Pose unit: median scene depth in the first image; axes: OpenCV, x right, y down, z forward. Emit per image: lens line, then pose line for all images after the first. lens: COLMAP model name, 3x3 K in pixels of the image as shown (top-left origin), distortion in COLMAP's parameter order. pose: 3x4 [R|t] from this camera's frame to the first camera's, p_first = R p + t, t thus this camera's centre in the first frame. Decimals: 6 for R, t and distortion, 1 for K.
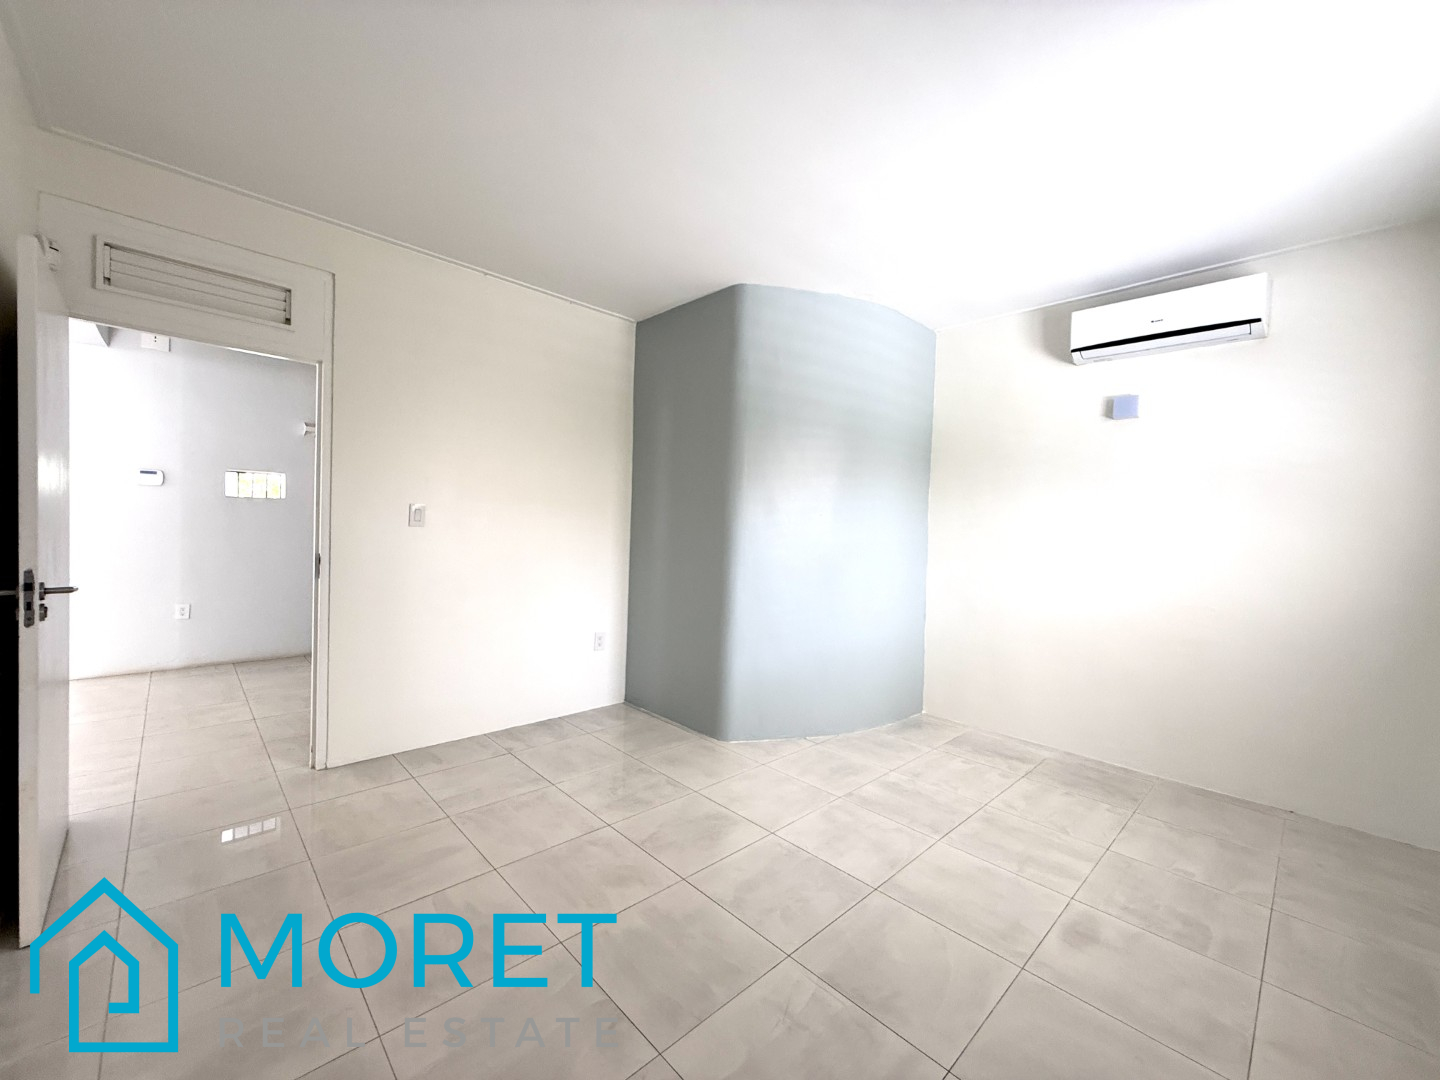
lens RADIAL K [[572.8, 0, 715.3], [0, 572.8, 540.0], [0, 0, 1]] dist [-0.001258, 0.000179]
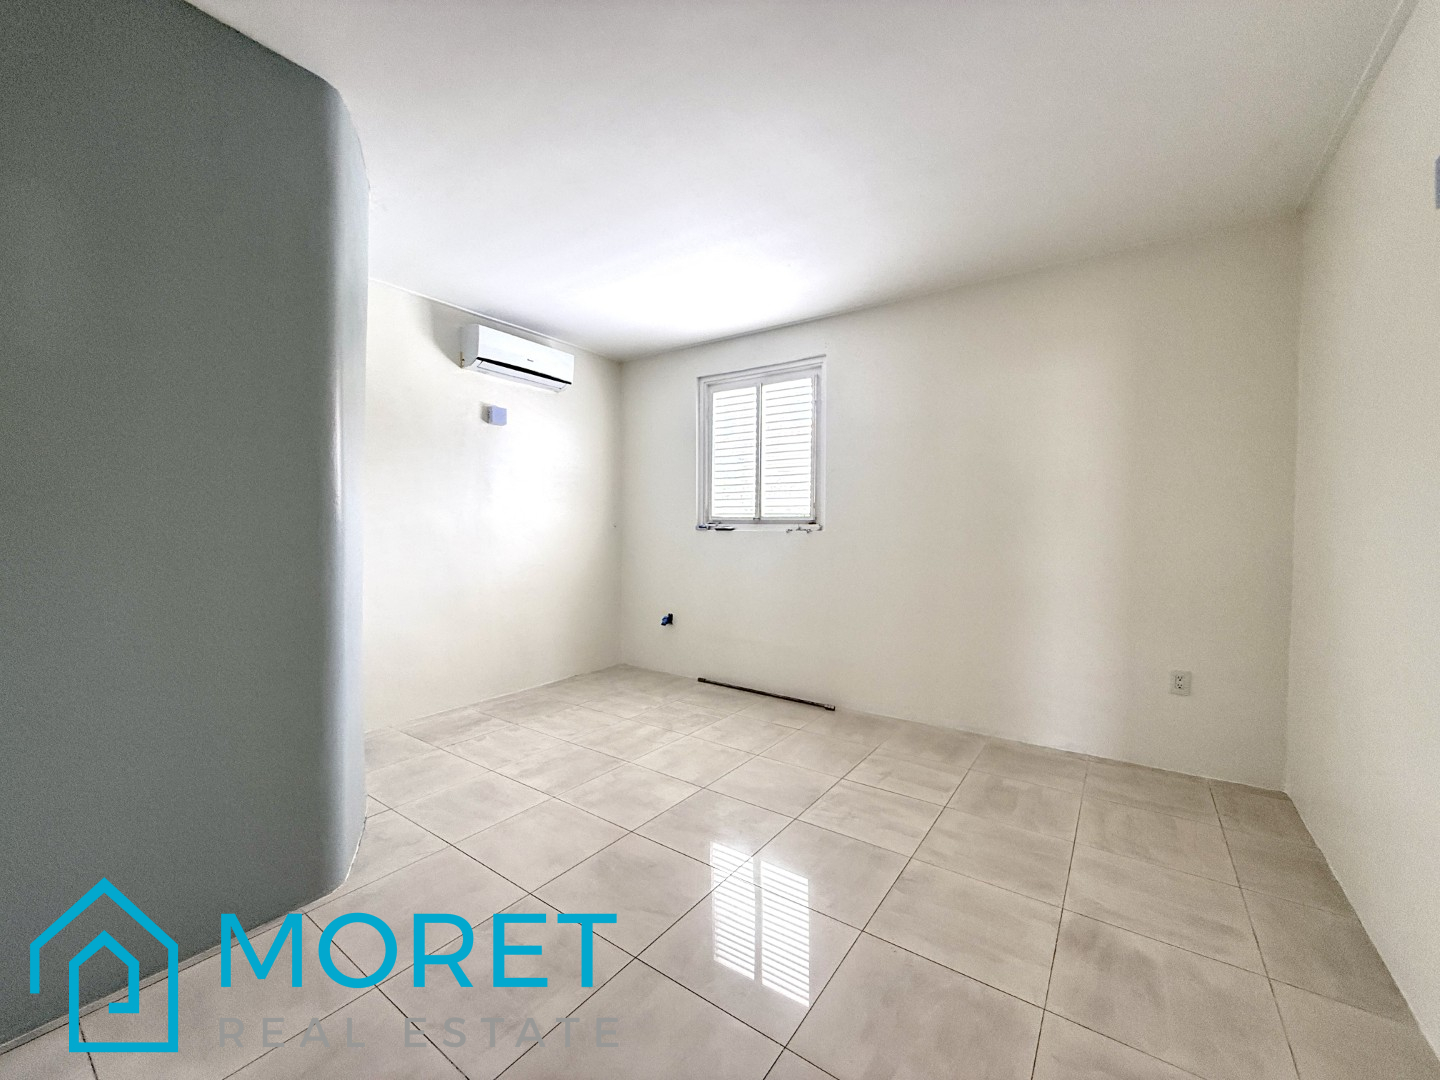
lens RADIAL K [[572.8, 0, 717.6], [0, 572.8, 533.7], [0, 0, 1]] dist [-0.001258, 0.000179]
pose [[-0.182709, -0.047949, 0.981997, -0.705105], [0.013395, 0.998596, 0.051252, -0.031825], [-0.983076, 0.022518, -0.181810, 0.843165]]
